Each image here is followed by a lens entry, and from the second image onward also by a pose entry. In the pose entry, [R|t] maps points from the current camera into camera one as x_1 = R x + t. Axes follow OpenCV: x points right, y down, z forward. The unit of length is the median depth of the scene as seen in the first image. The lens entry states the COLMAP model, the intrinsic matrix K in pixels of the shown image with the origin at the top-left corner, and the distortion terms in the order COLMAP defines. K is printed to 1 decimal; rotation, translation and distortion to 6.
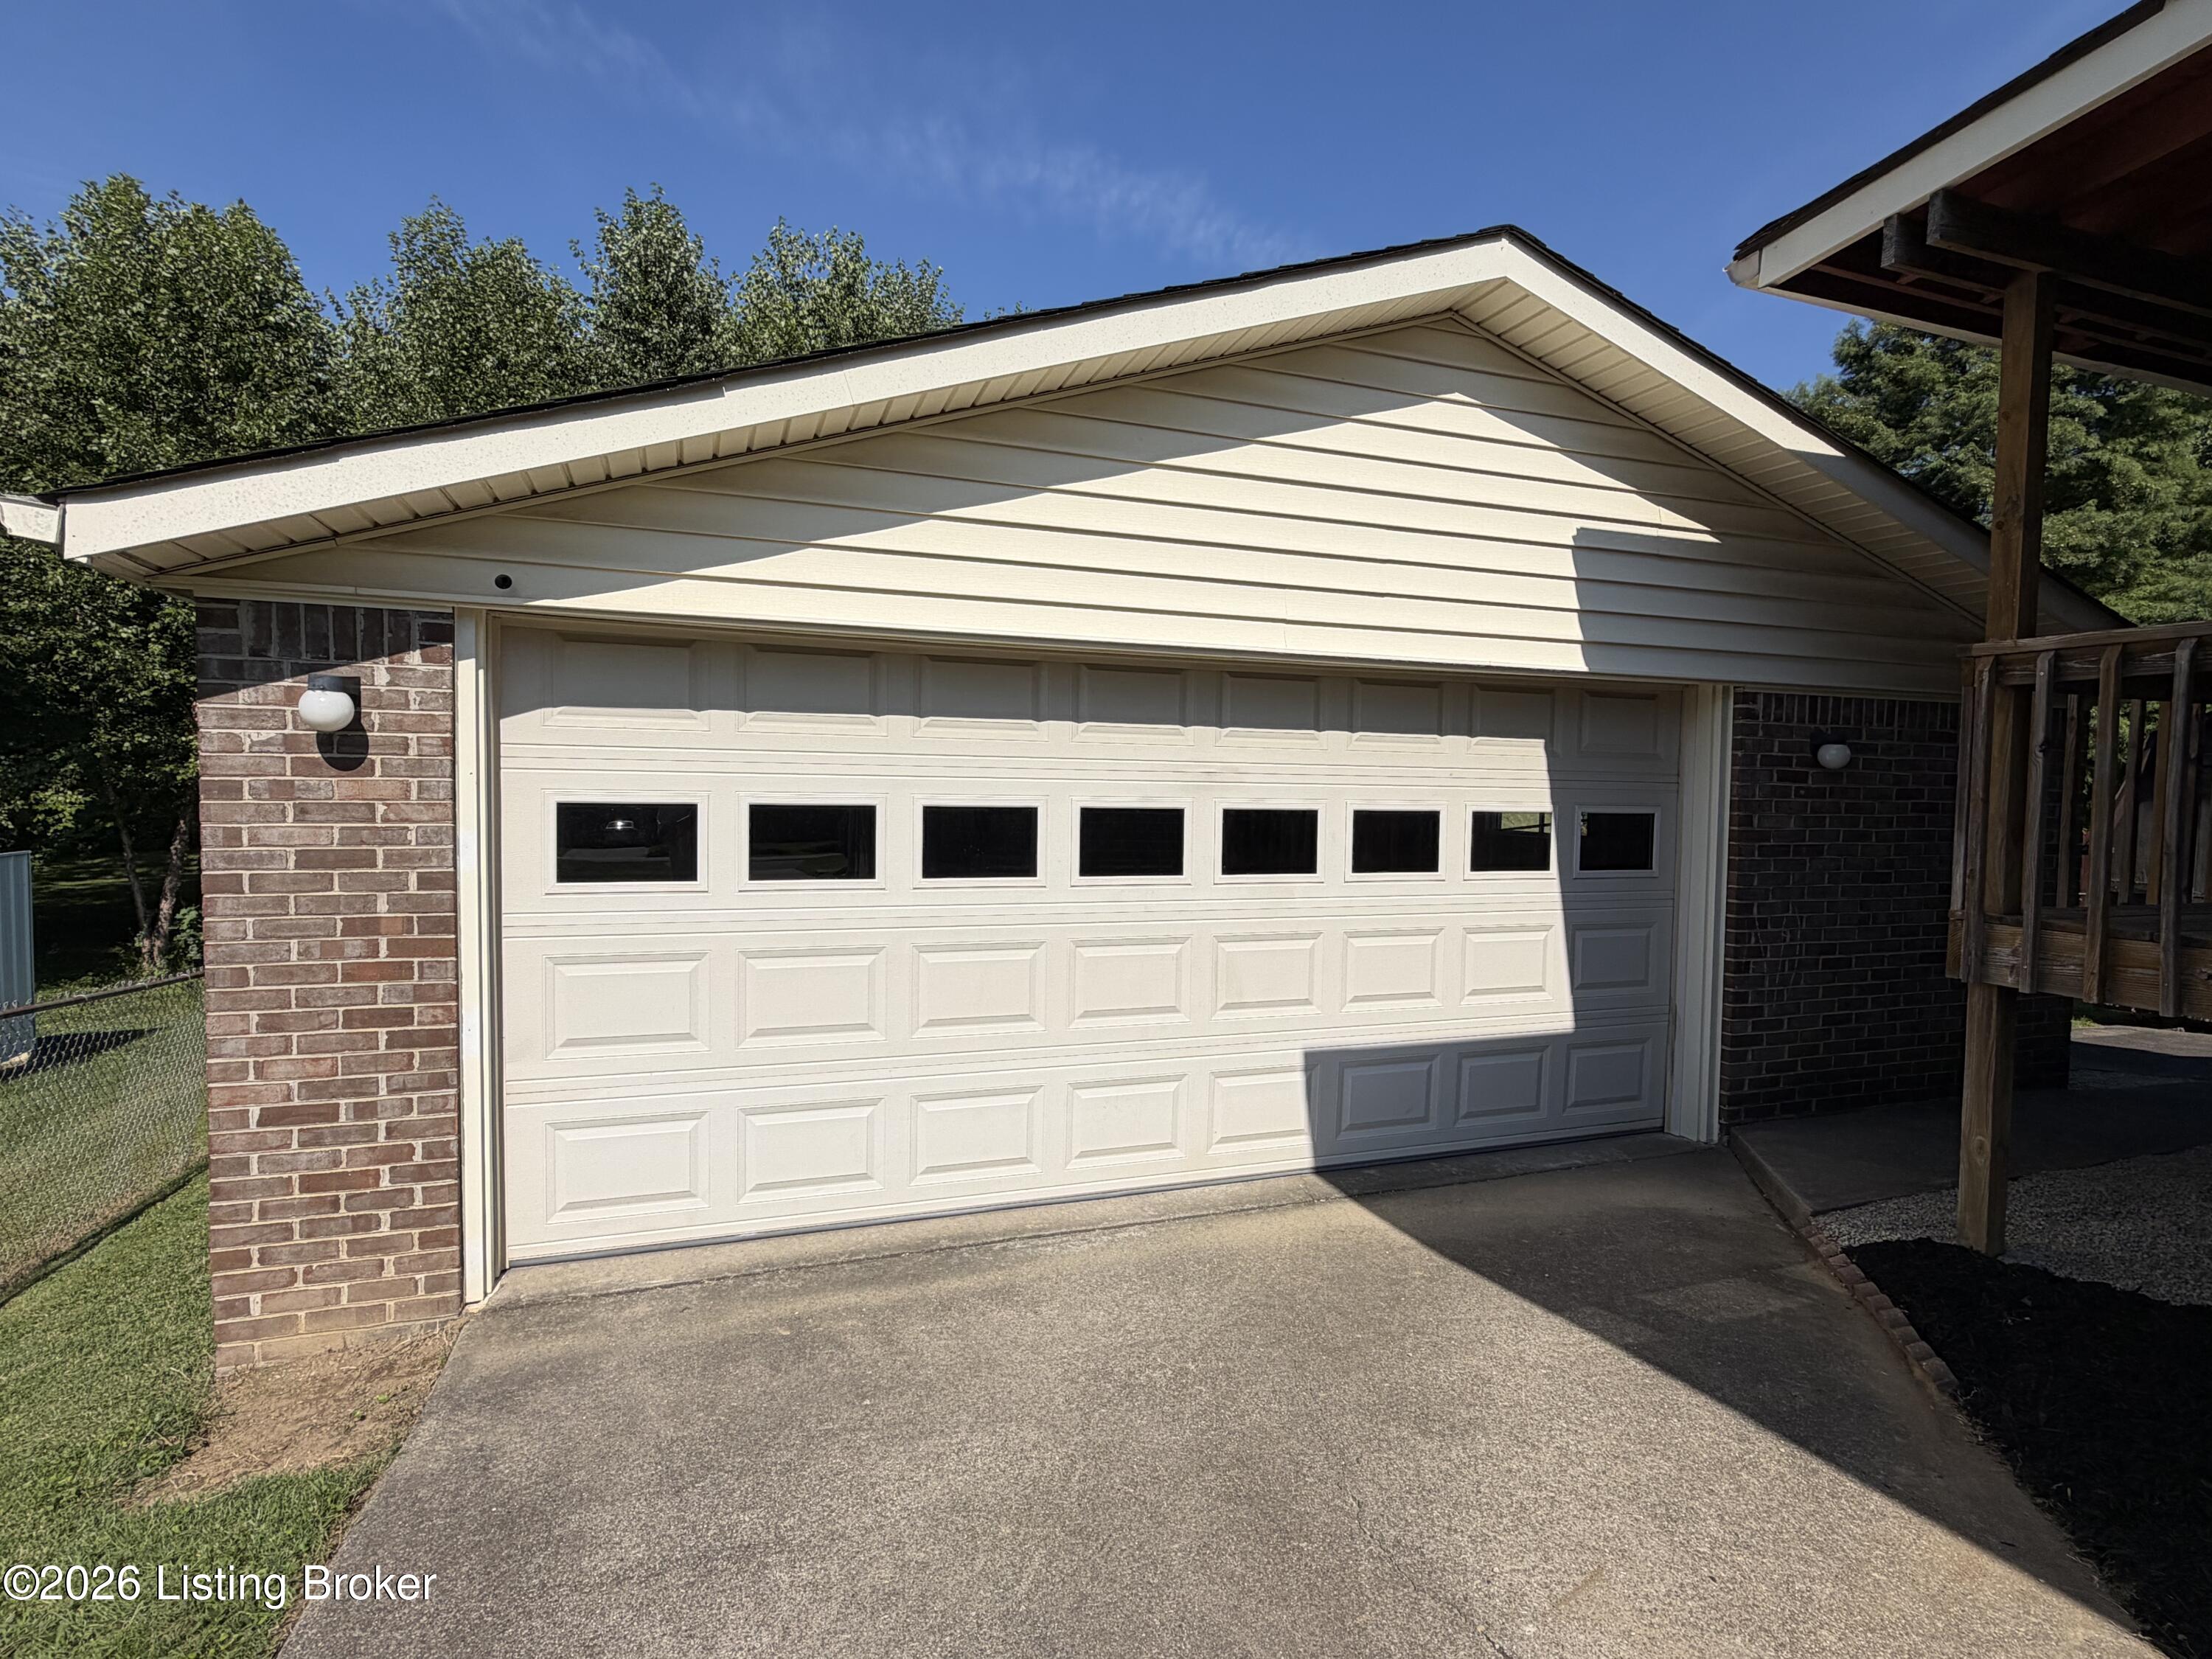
lens RADIAL K [[1096.1, 0, 1104.8], [0, 1096.1, 831.6], [0, 0, 1]] dist [-0.001368, -0.000200]
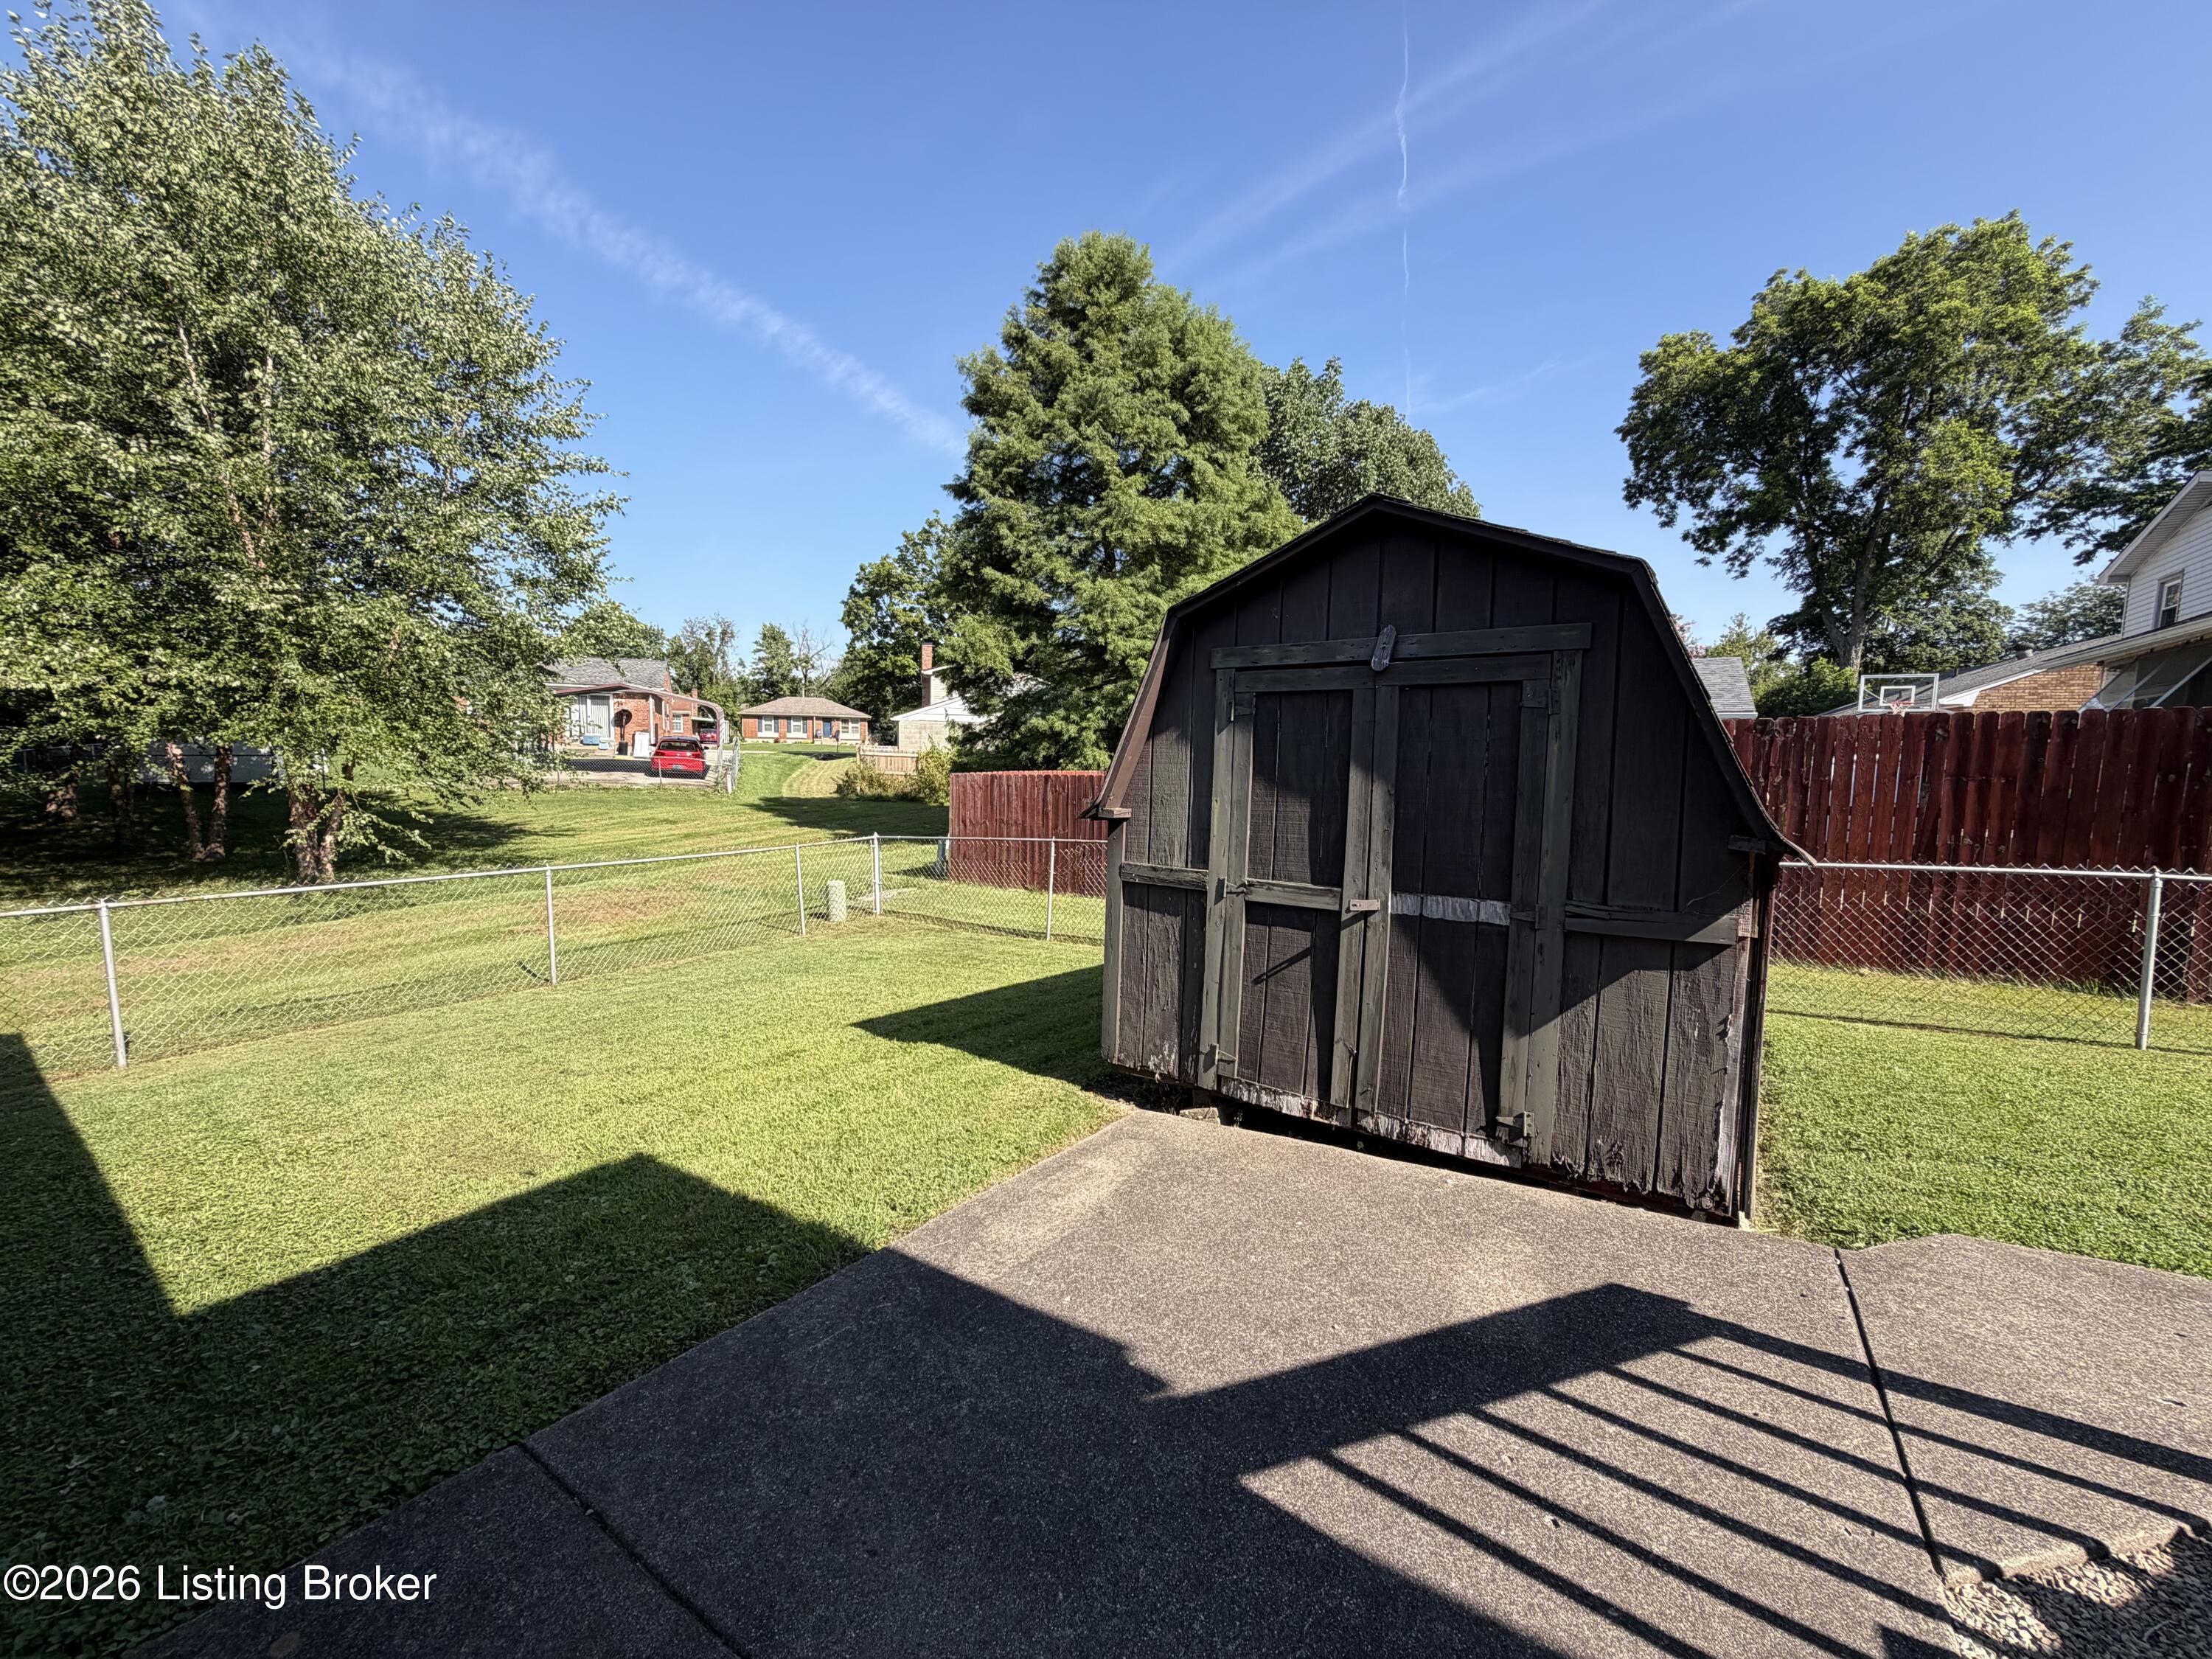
lens RADIAL K [[882.3, 0, 1105.4], [0, 882.3, 828.8], [0, 0, 1]] dist [-0.000300, 0.000006]
pose [[0.819705, -0.059997, 0.569635, 0.271205], [0.029272, 0.997587, 0.062949, -0.004493], [-0.572037, -0.034926, 0.819484, 0.256556]]
